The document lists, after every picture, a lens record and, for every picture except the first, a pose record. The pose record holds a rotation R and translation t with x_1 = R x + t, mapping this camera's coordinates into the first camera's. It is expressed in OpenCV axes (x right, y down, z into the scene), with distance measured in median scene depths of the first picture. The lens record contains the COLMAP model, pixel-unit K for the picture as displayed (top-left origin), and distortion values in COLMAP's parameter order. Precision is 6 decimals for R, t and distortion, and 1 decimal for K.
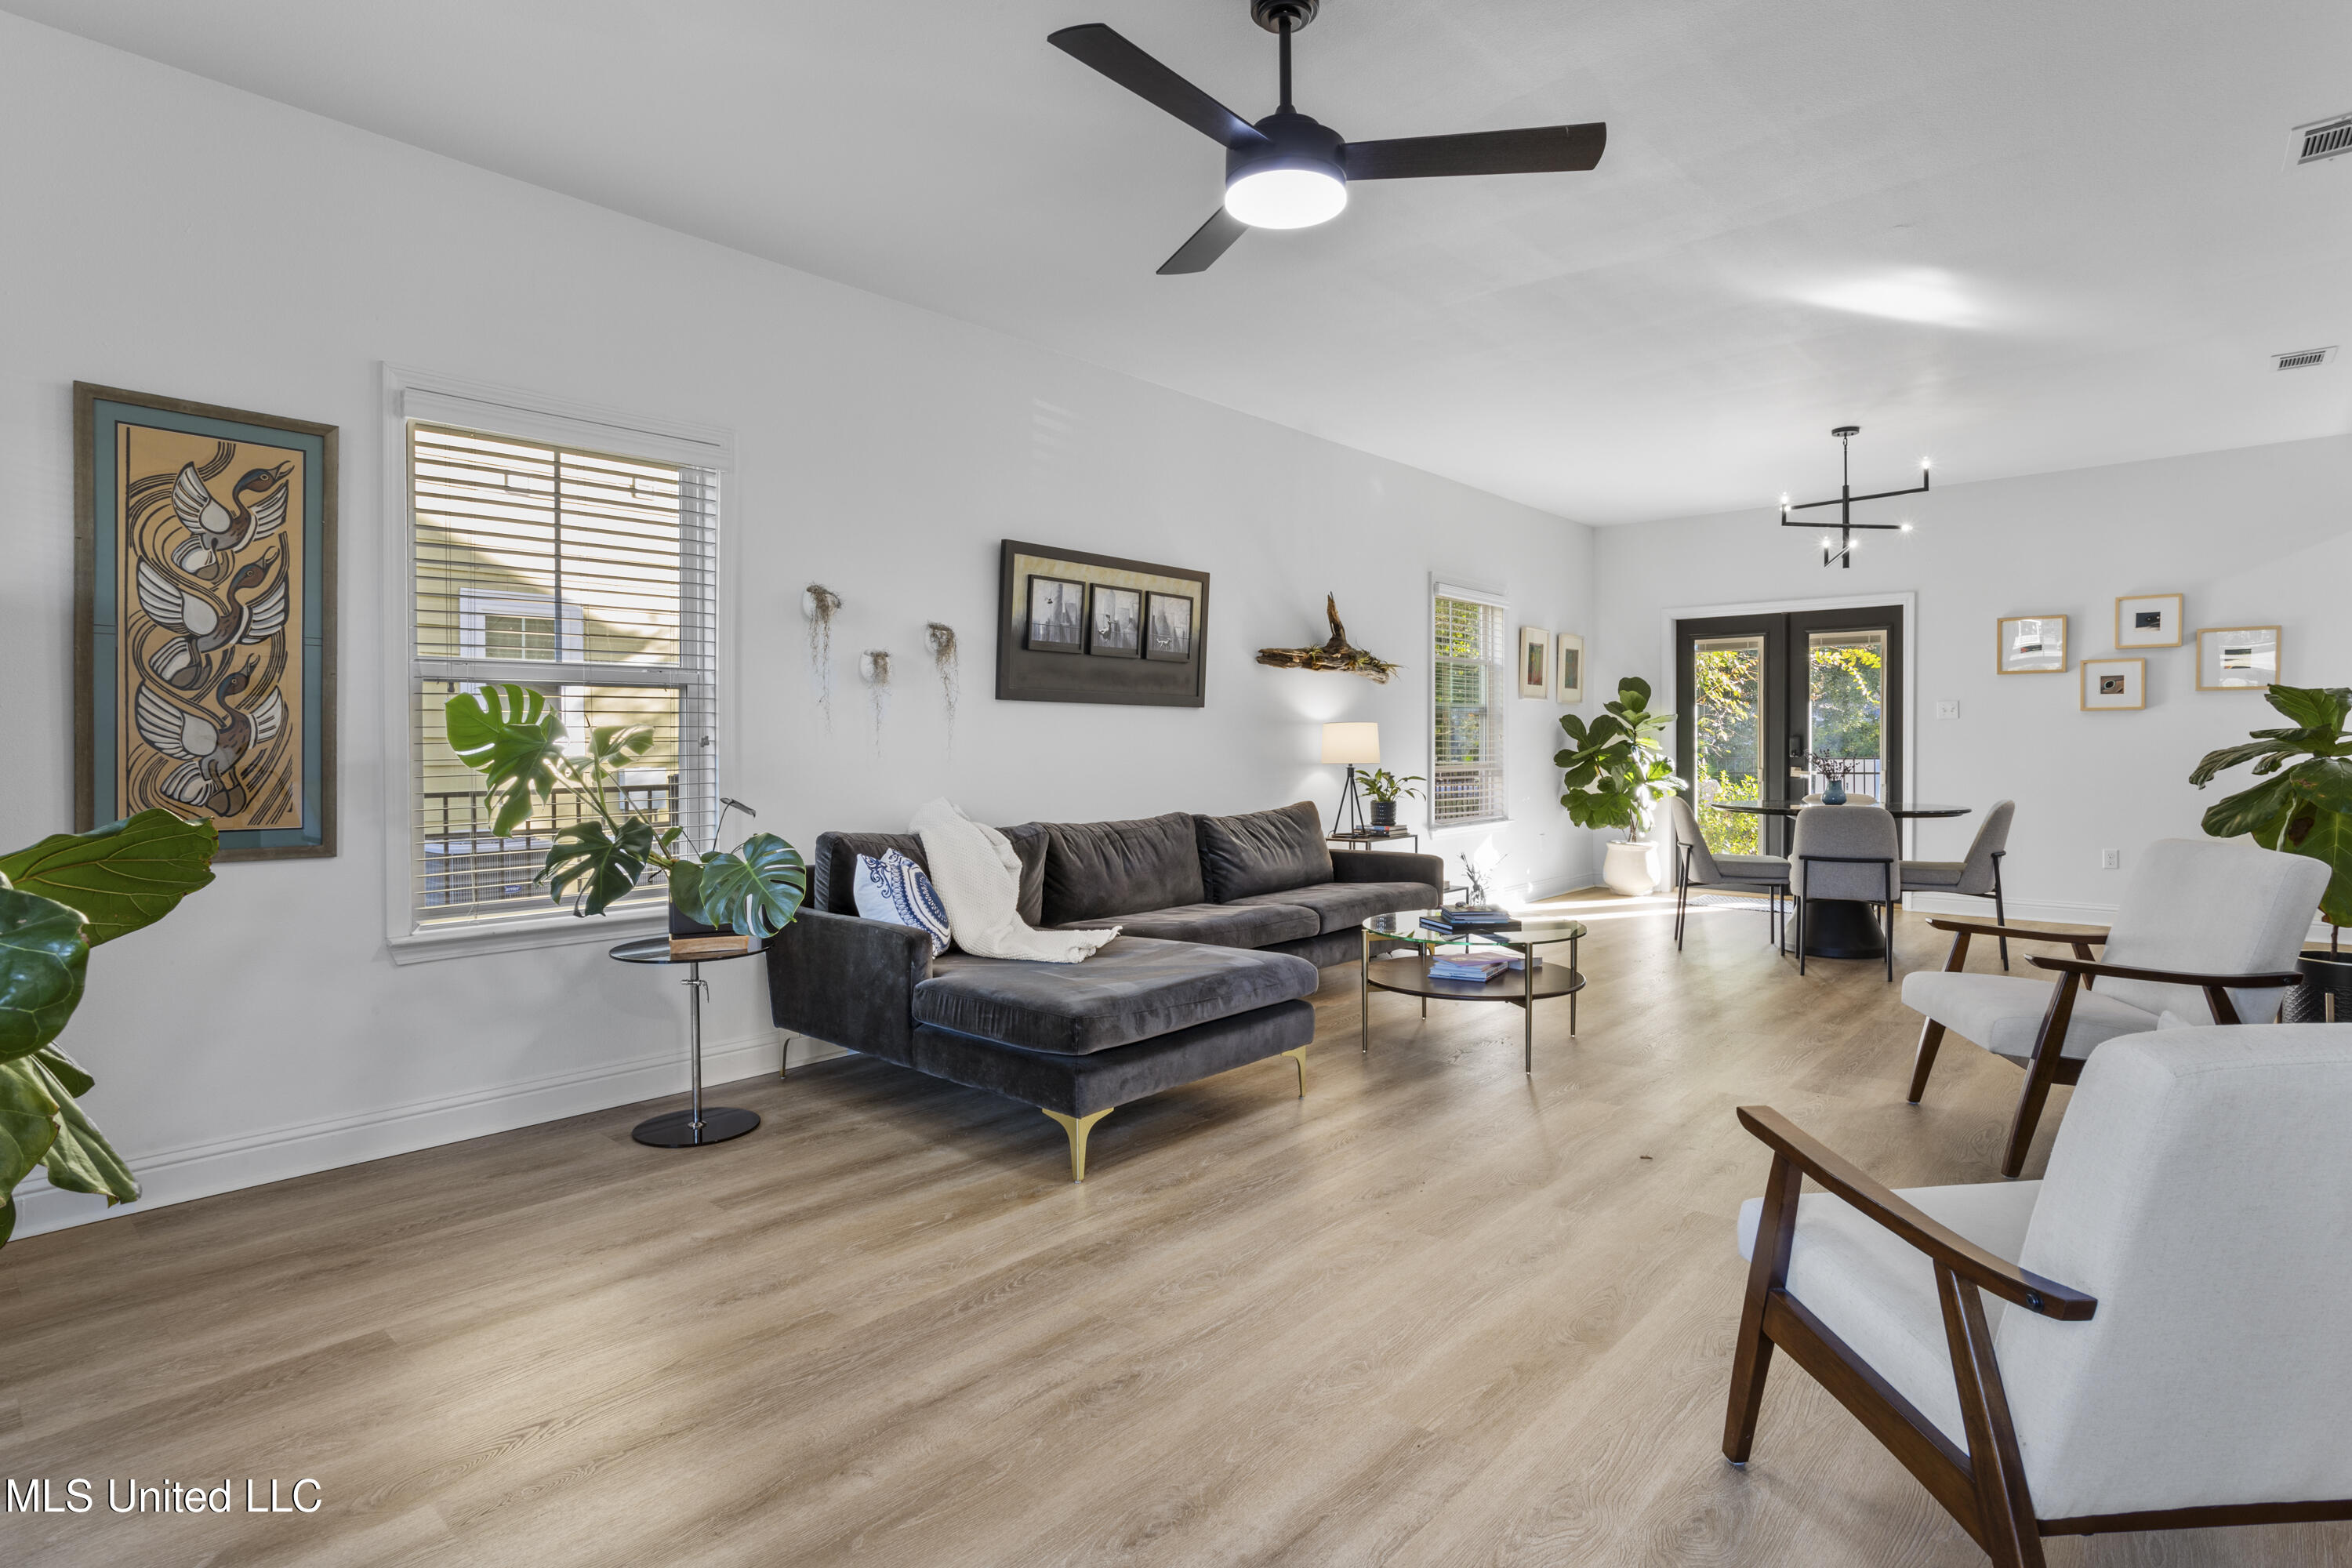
lens RADIAL K [[1190.2, 0, 1198.8], [0, 1190.2, 760.4], [0, 0, 1]] dist [-0.021857, 0.002256]
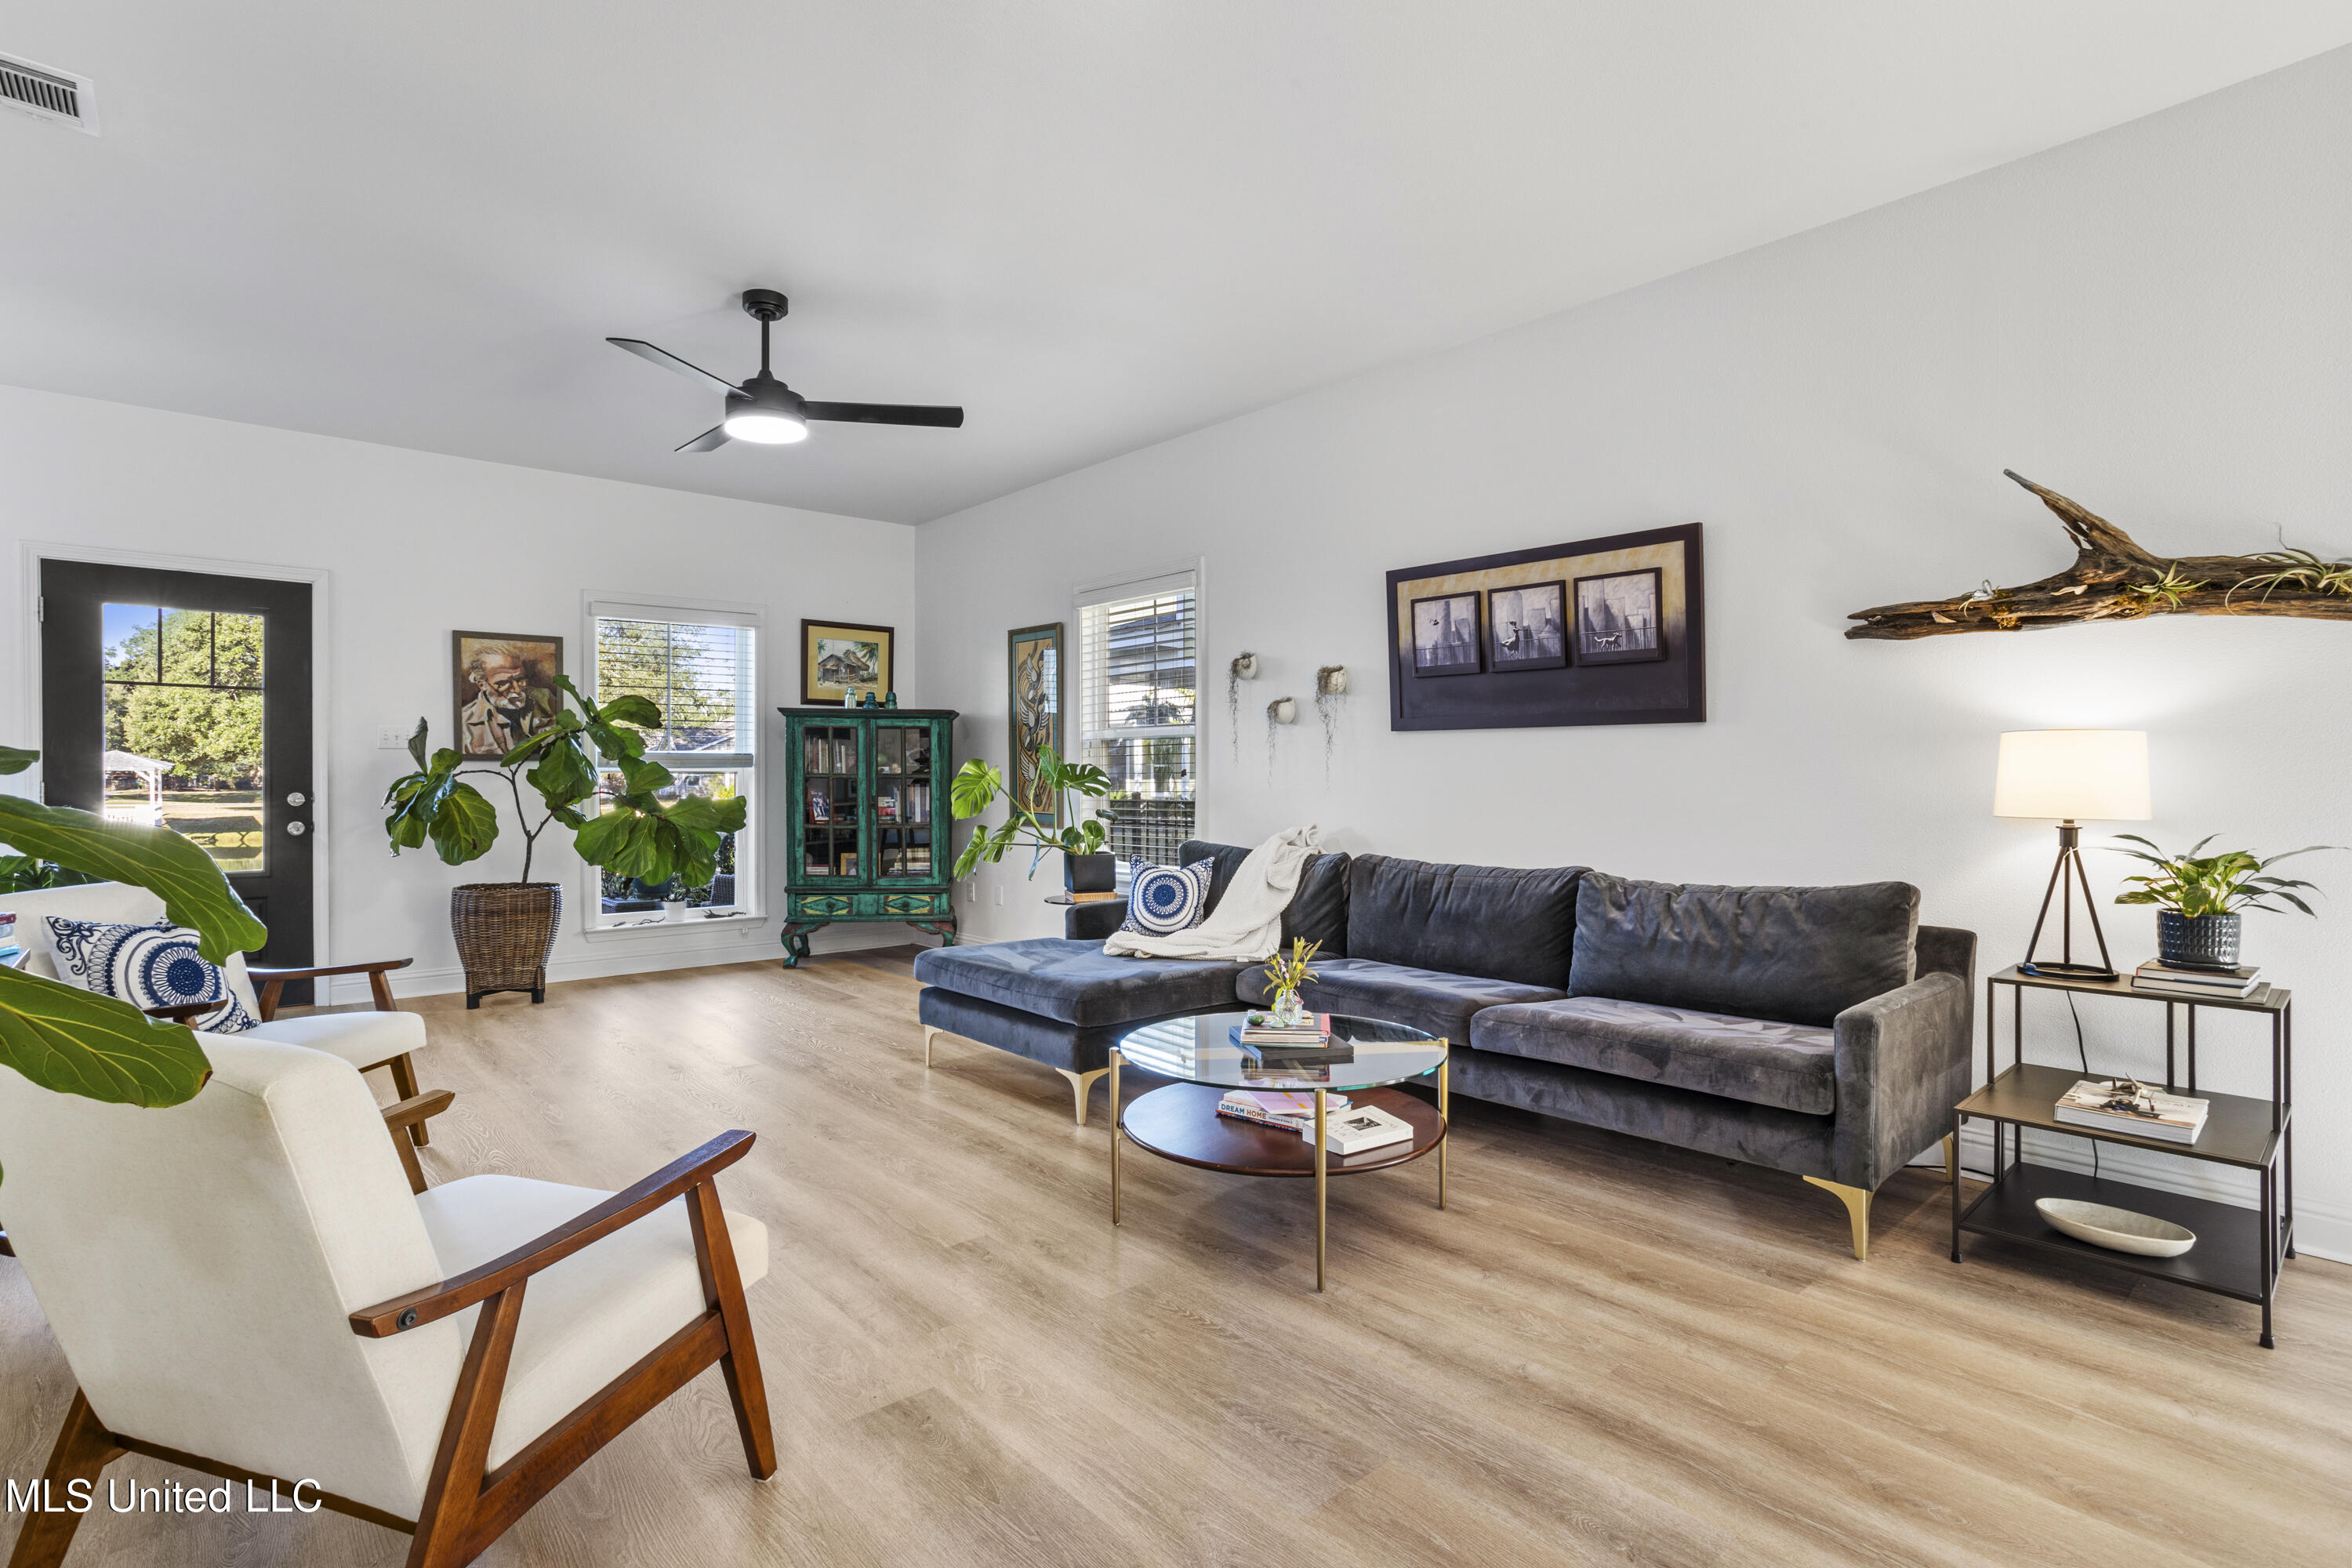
lens RADIAL K [[1136.0, 0, 1172.1], [0, 1136.0, 791.2], [0, 0, 1]] dist [-0.038733, 0.019992]
pose [[-0.111841, 0.016826, -0.993584, 0.766845], [-0.013318, 0.999741, 0.018430, -0.014834], [0.993637, 0.015294, -0.111588, 0.876601]]
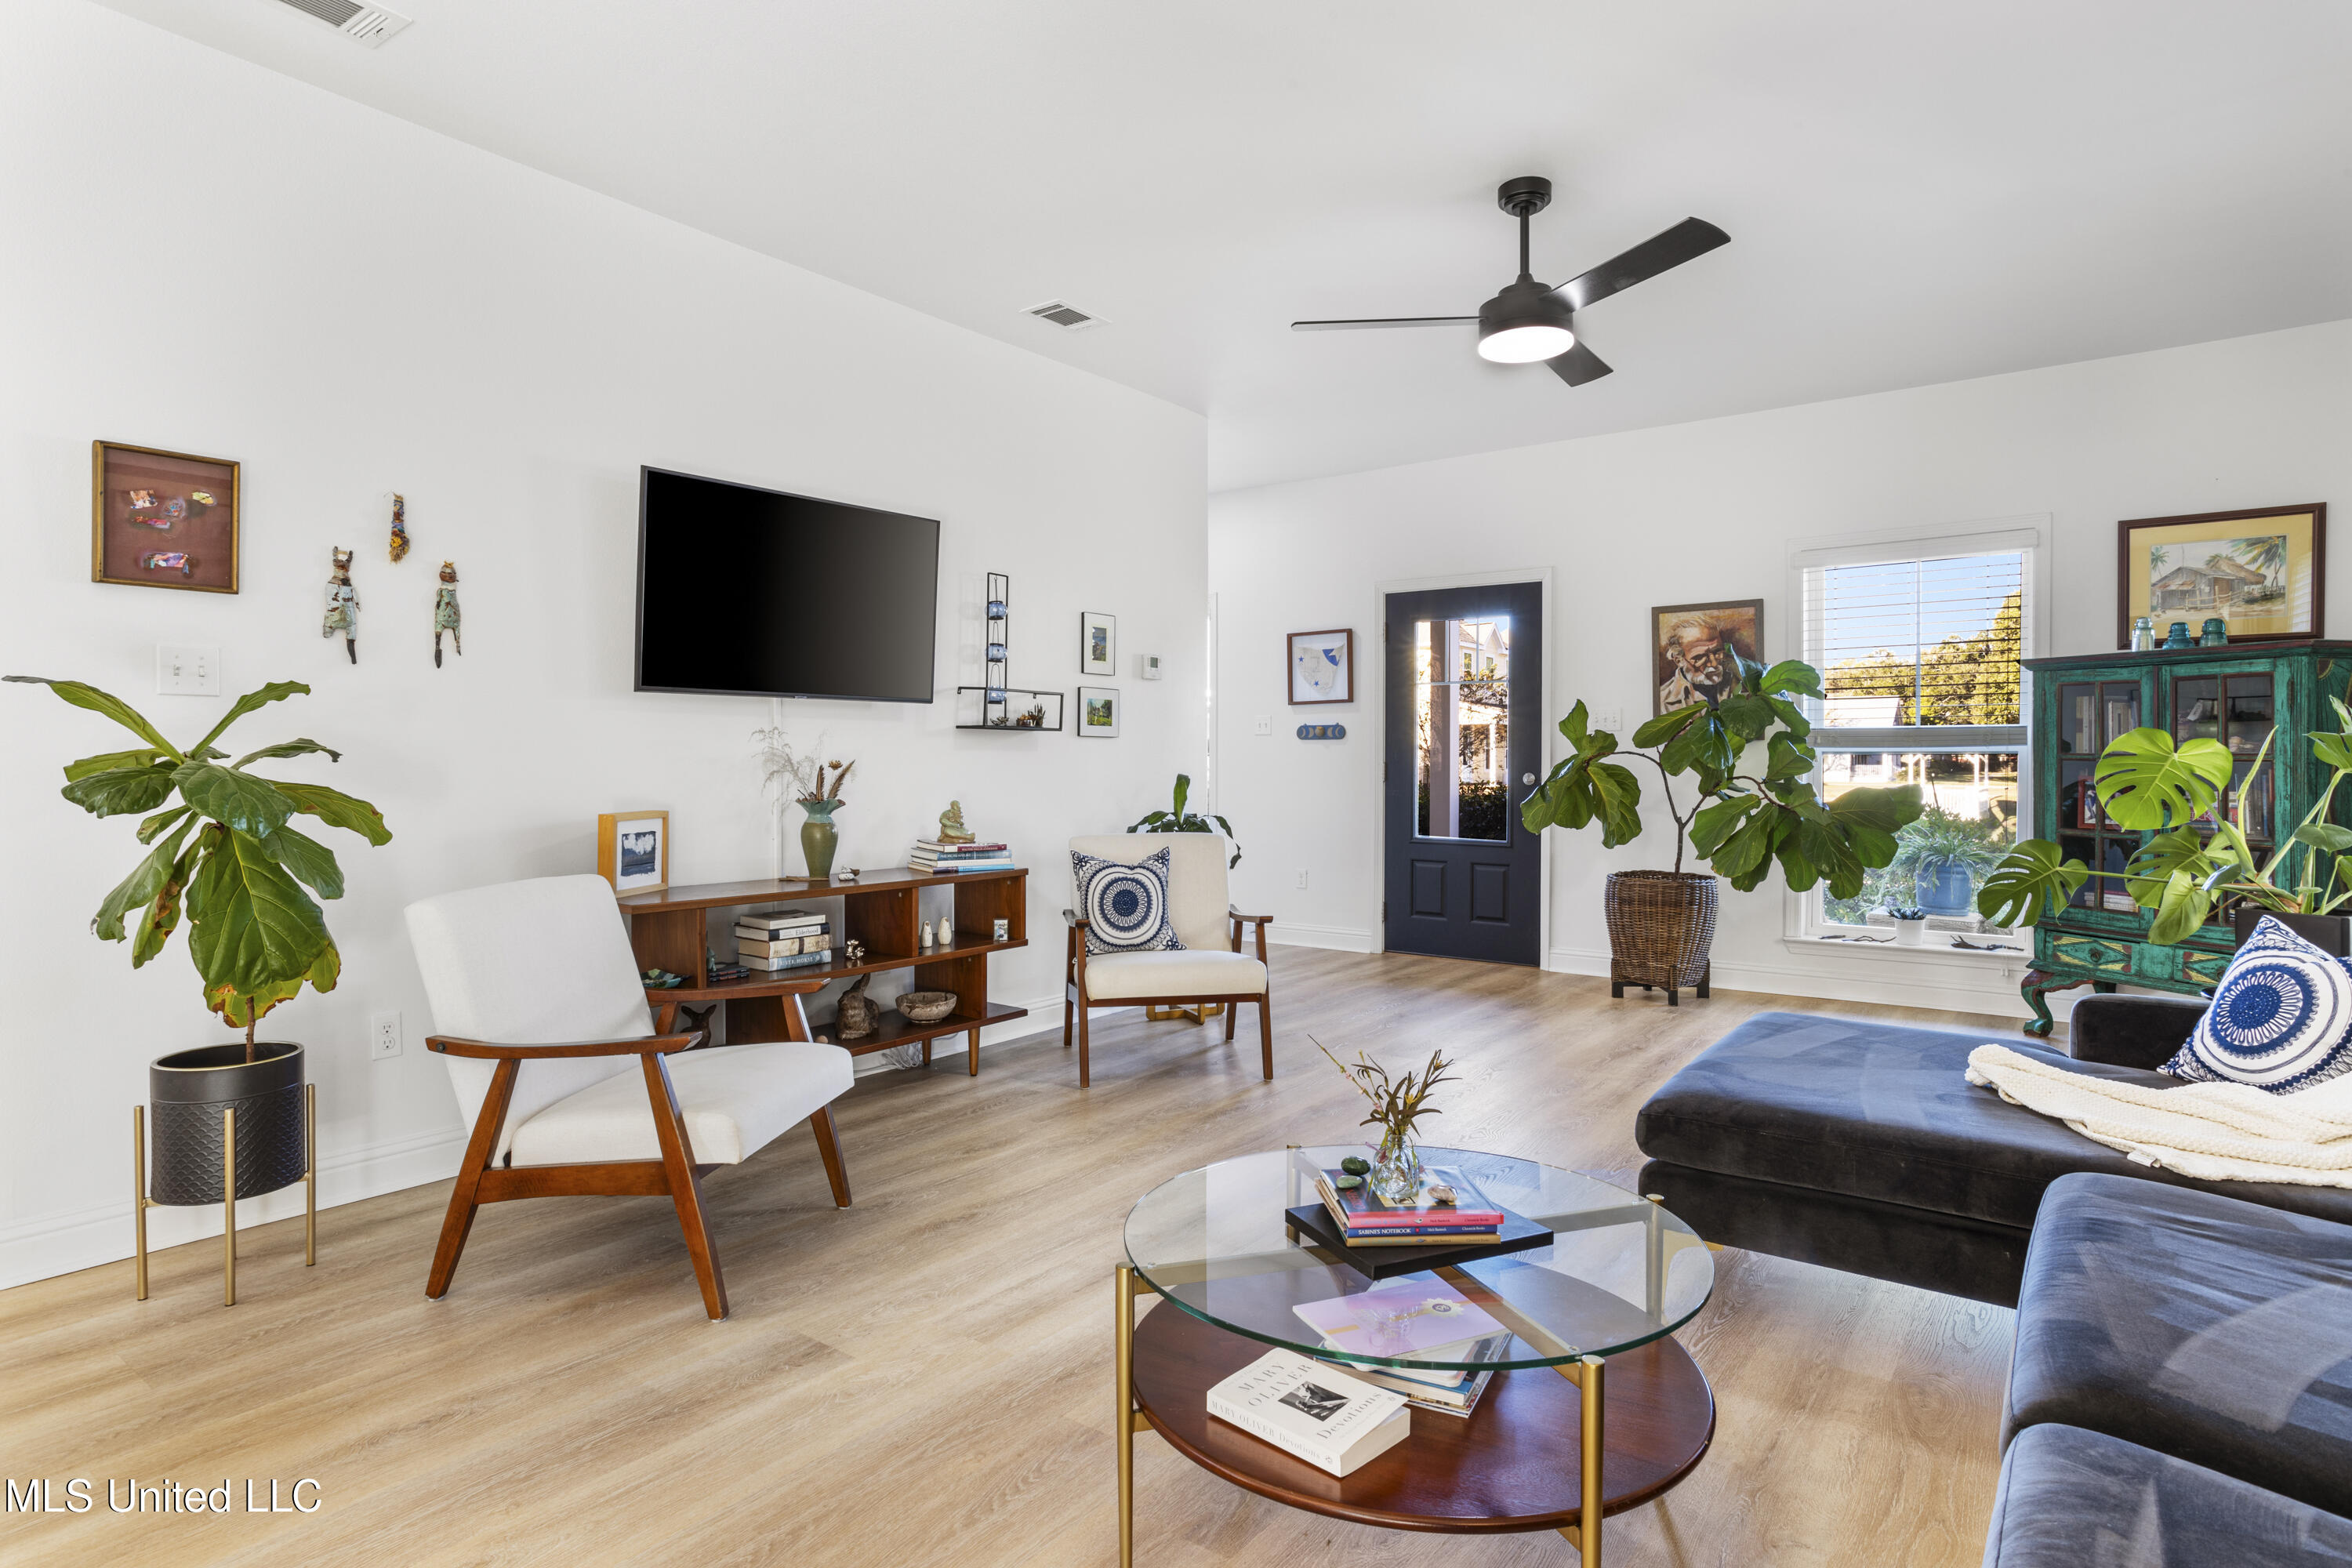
lens RADIAL K [[1268.3, 0, 1178.4], [0, 1268.3, 778.8], [0, 0, 1]] dist [-0.031035, 0.010938]
pose [[-0.995542, 0.005748, -0.094143, 0.296312], [0.002826, 0.999511, 0.031142, -0.018466], [0.094276, 0.030737, -0.995071, 1.217861]]
